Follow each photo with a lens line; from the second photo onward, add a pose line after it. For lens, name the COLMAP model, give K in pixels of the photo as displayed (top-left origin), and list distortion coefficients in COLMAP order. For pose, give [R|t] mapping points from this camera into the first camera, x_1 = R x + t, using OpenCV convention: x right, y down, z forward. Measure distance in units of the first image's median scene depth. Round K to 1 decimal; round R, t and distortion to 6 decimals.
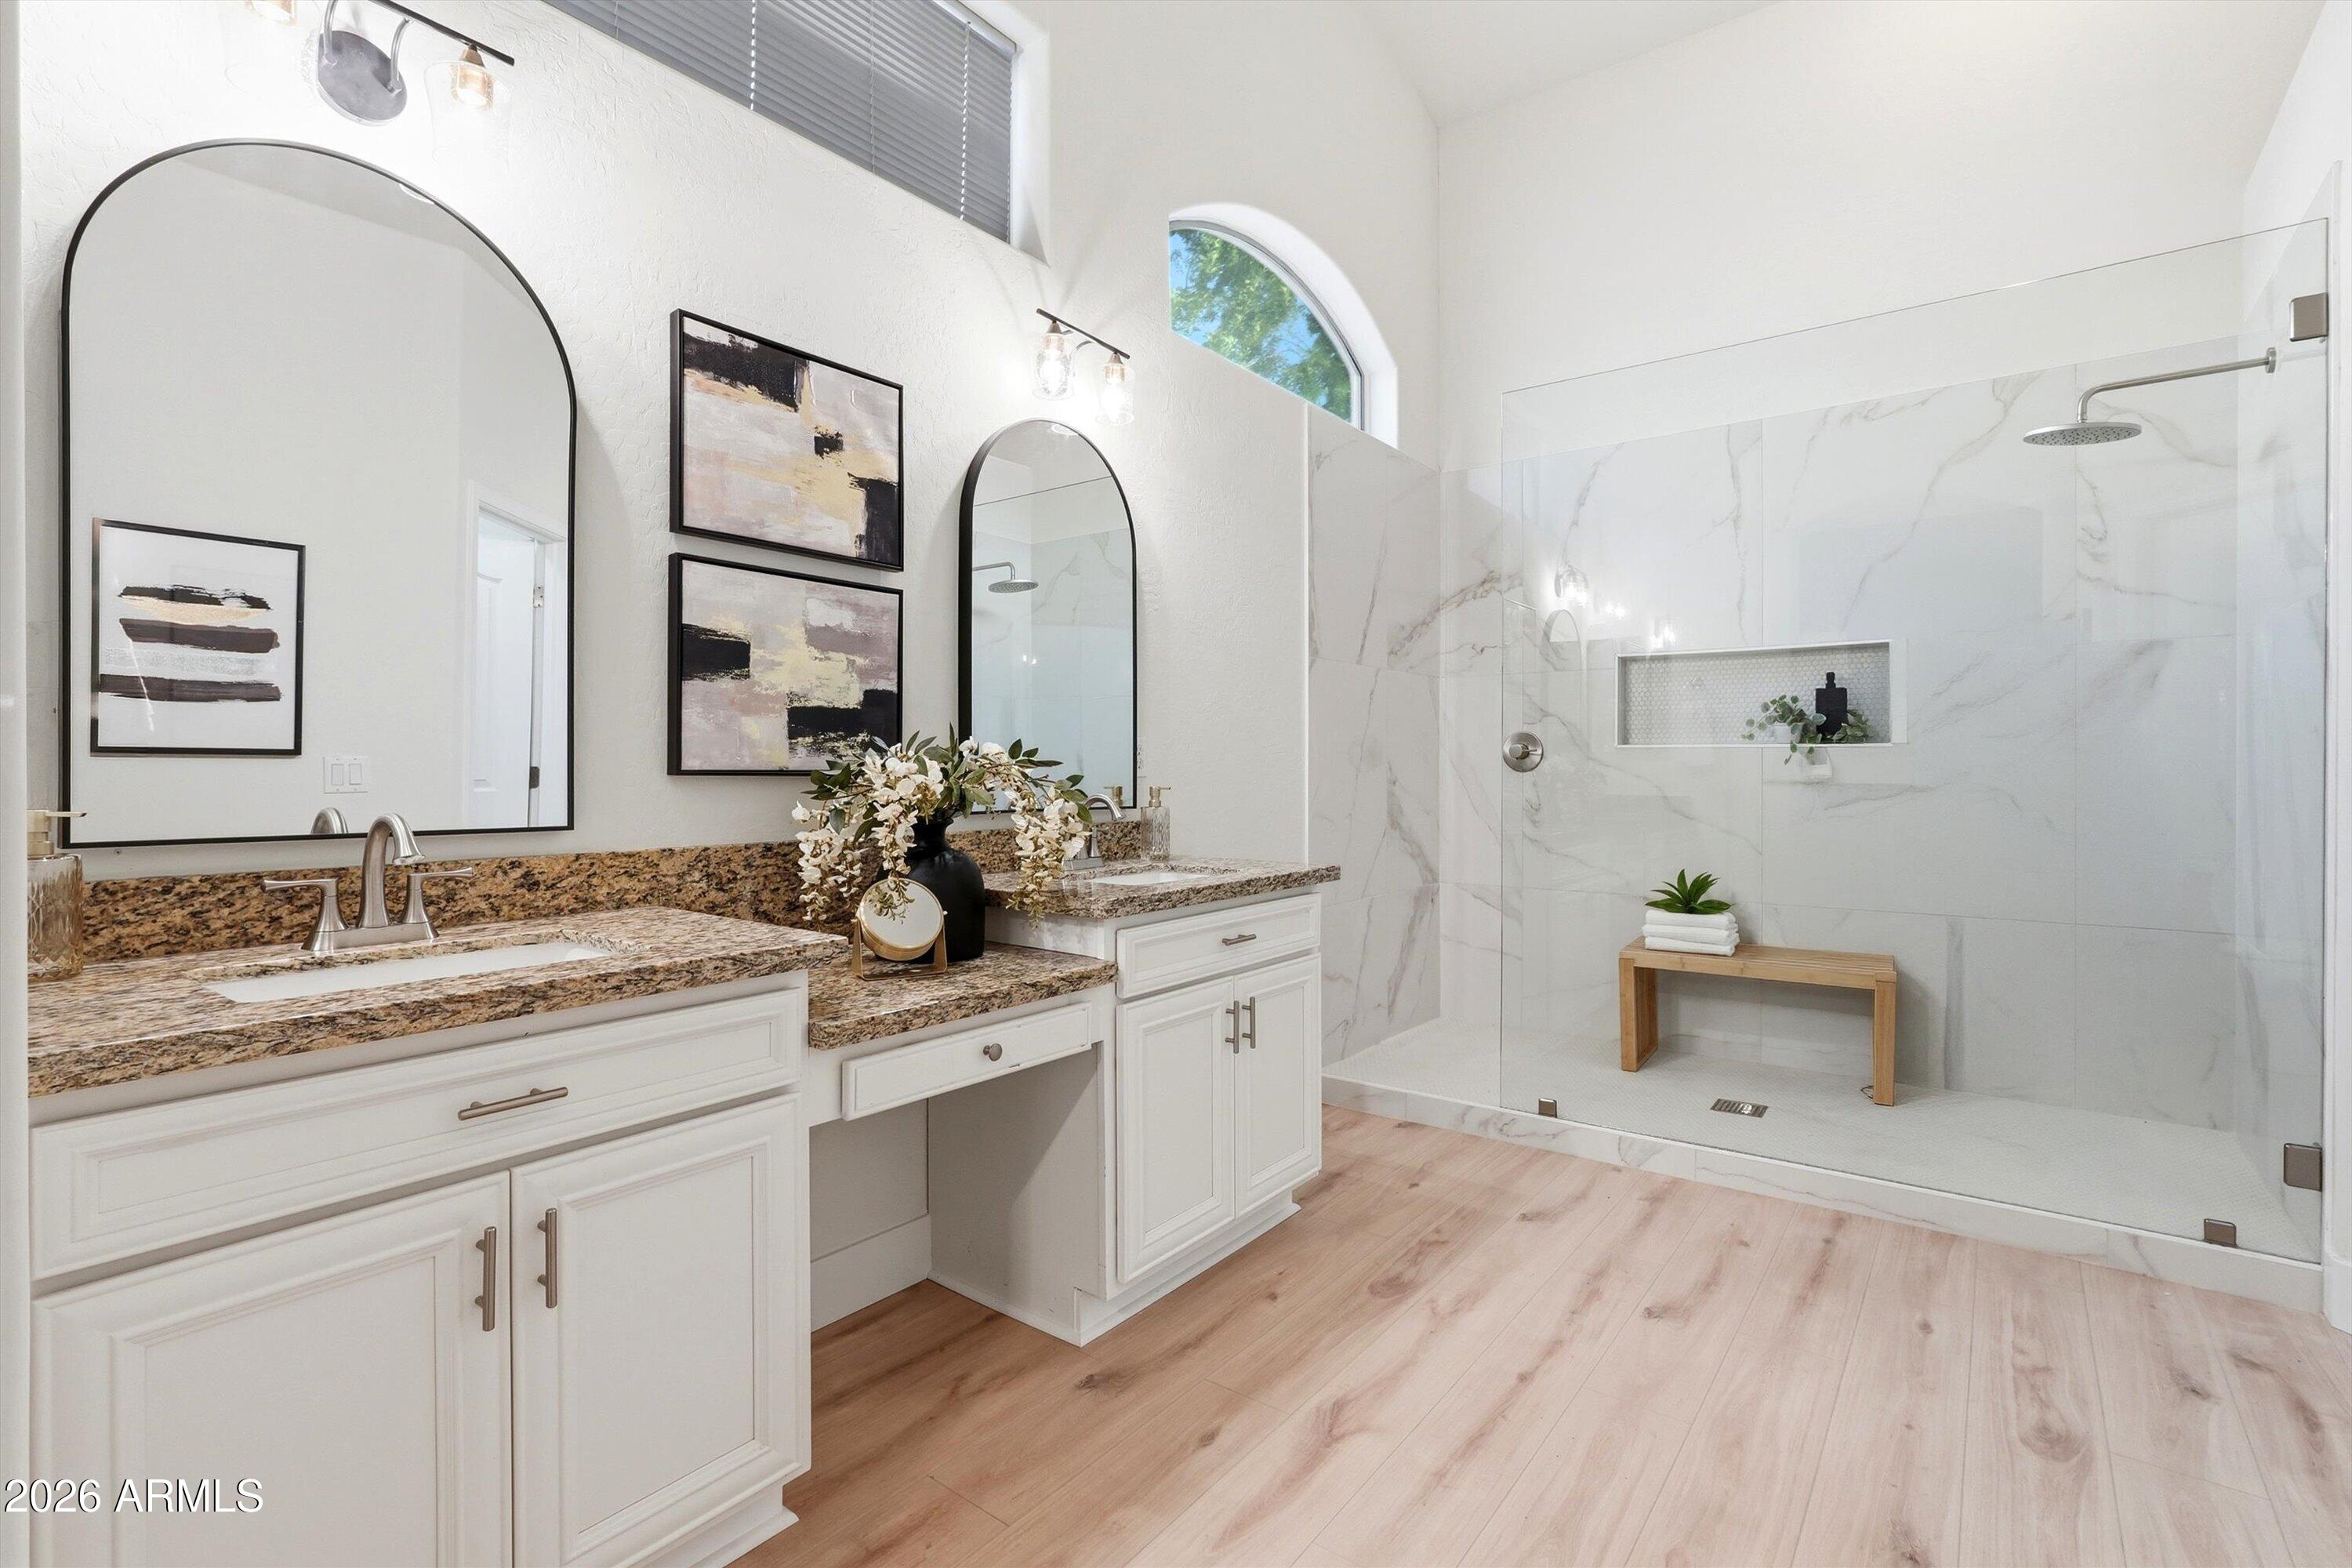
lens RADIAL K [[1091.4, 0, 1172.2], [0, 1091.4, 771.0], [0, 0, 1]] dist [-0.009246, 0.002428]
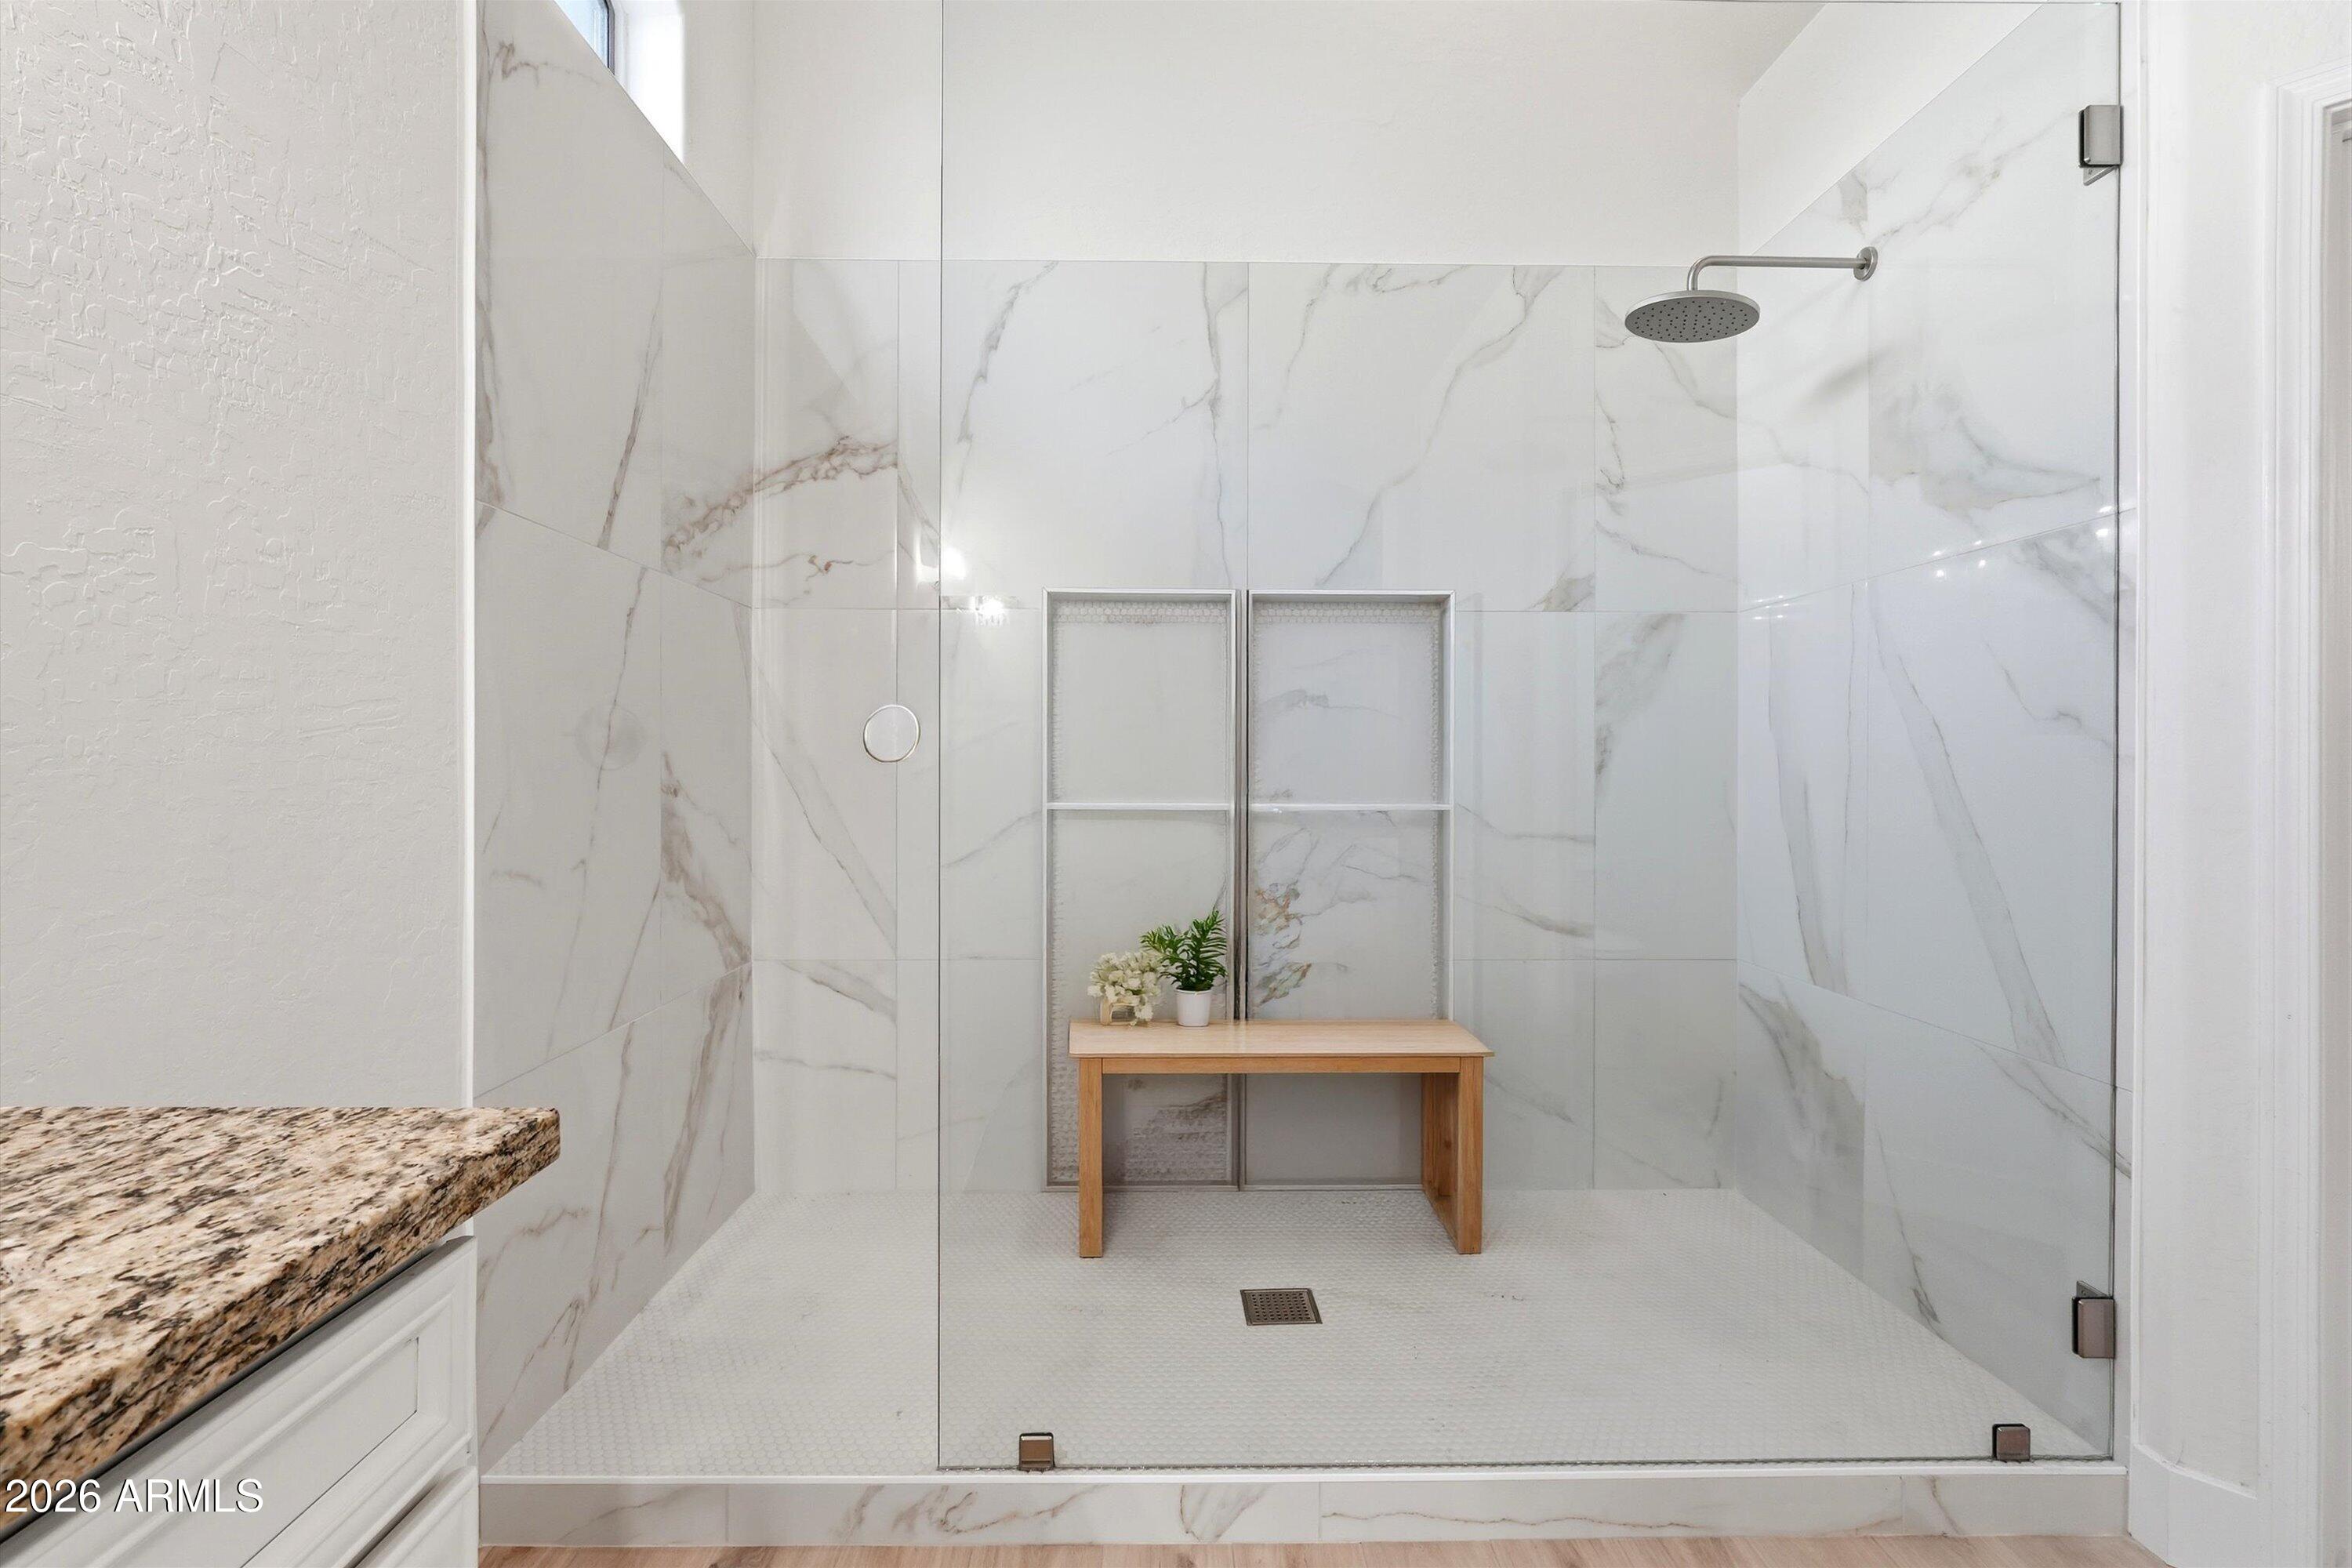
lens RADIAL K [[1091.4, 0, 1173.4], [0, 1091.4, 770.9], [0, 0, 1]] dist [-0.009246, 0.002428]
pose [[0.785286, -0.000559, 0.619133, 0.075487], [-0.001567, 0.999995, 0.002890, -0.001248], [-0.619132, -0.003240, 0.785281, 0.493161]]
